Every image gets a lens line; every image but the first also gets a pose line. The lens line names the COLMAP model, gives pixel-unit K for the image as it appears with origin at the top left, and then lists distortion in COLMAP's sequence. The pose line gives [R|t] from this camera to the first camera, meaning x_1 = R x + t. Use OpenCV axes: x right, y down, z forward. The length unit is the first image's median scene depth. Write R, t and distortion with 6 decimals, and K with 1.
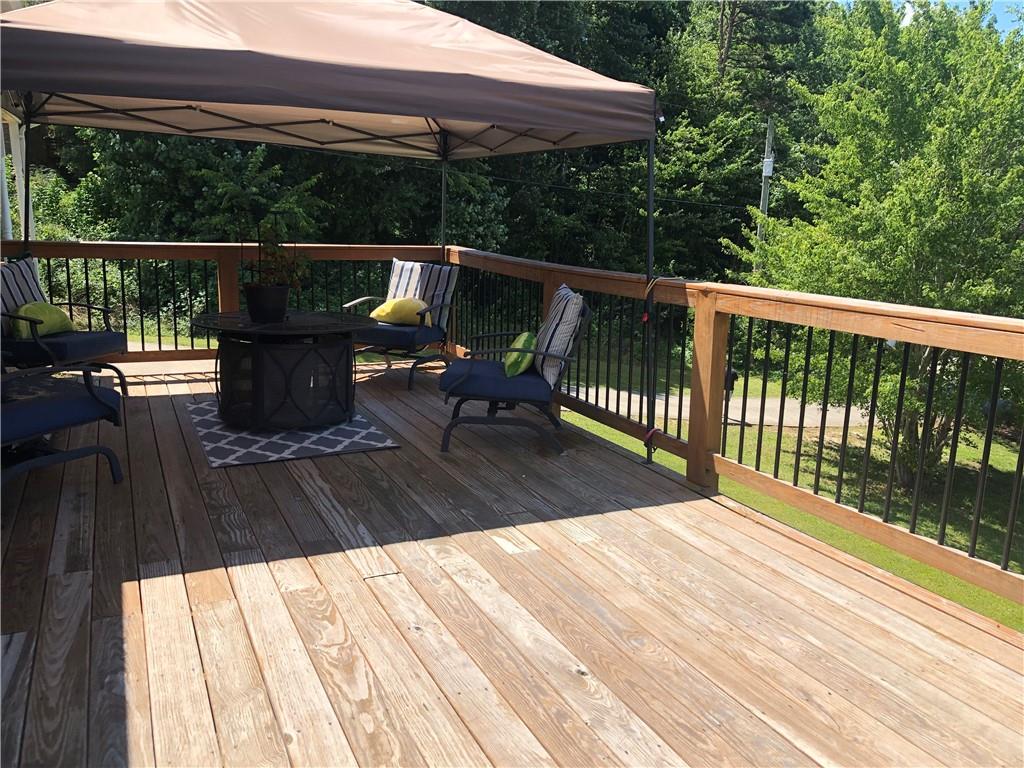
lens RADIAL K [[831.5, 0, 507.0], [0, 831.5, 387.7], [0, 0, 1]] dist [0.024133, -0.029743]
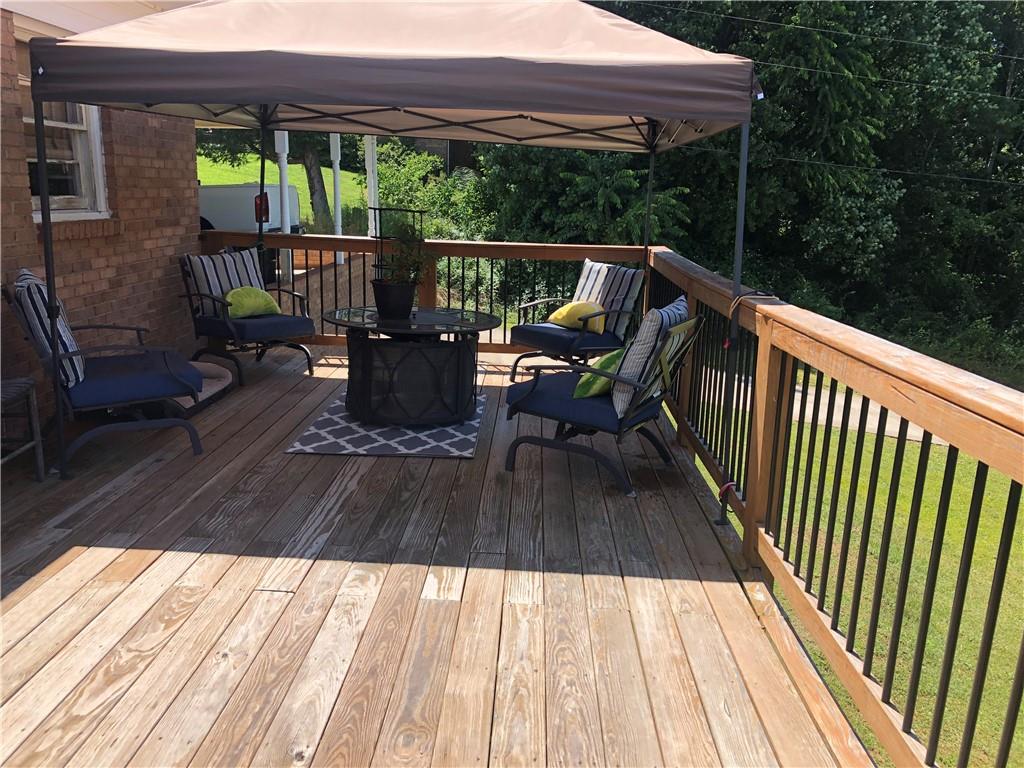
lens RADIAL K [[831.5, 0, 507.8], [0, 831.5, 381.9], [0, 0, 1]] dist [0.024133, -0.029743]
pose [[0.881306, 0.103566, -0.461057, 0.366299], [-0.103748, 0.994289, 0.025031, -0.047586], [0.461016, 0.025774, 0.887017, 0.193614]]
